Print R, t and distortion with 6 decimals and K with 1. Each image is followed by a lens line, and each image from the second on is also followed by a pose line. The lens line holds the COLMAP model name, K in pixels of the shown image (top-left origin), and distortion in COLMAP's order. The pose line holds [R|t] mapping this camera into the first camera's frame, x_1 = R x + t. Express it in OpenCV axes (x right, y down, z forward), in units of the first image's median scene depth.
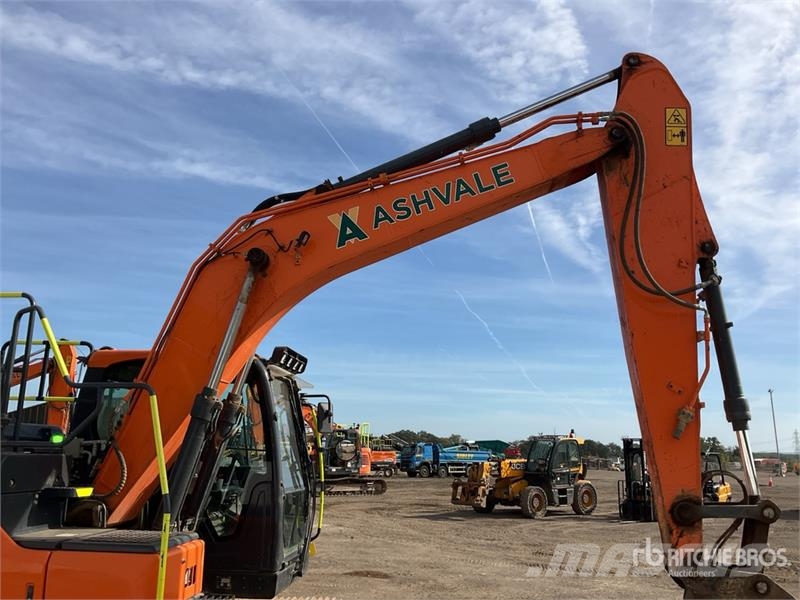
lens RADIAL K [[659.1, 0, 395.8], [0, 659.1, 301.5], [0, 0, 1]] dist [0.103555, -0.201790]
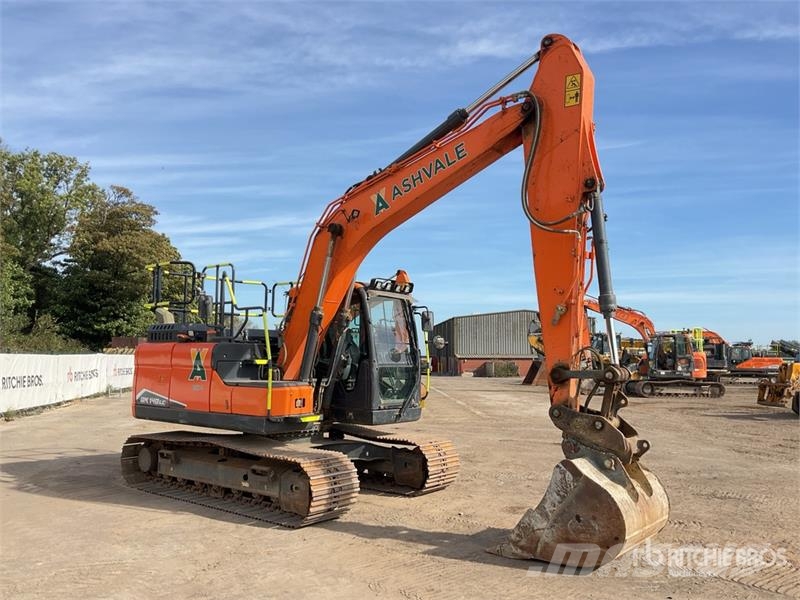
lens RADIAL K [[598.3, 0, 363.2], [0, 598.3, 309.4], [0, 0, 1]] dist [0.080152, -0.092301]
pose [[0.834635, -0.047000, -0.548795, 0.678147], [0.124990, 0.986522, 0.105603, -0.015561], [0.536435, -0.156734, 0.829260, -0.256991]]
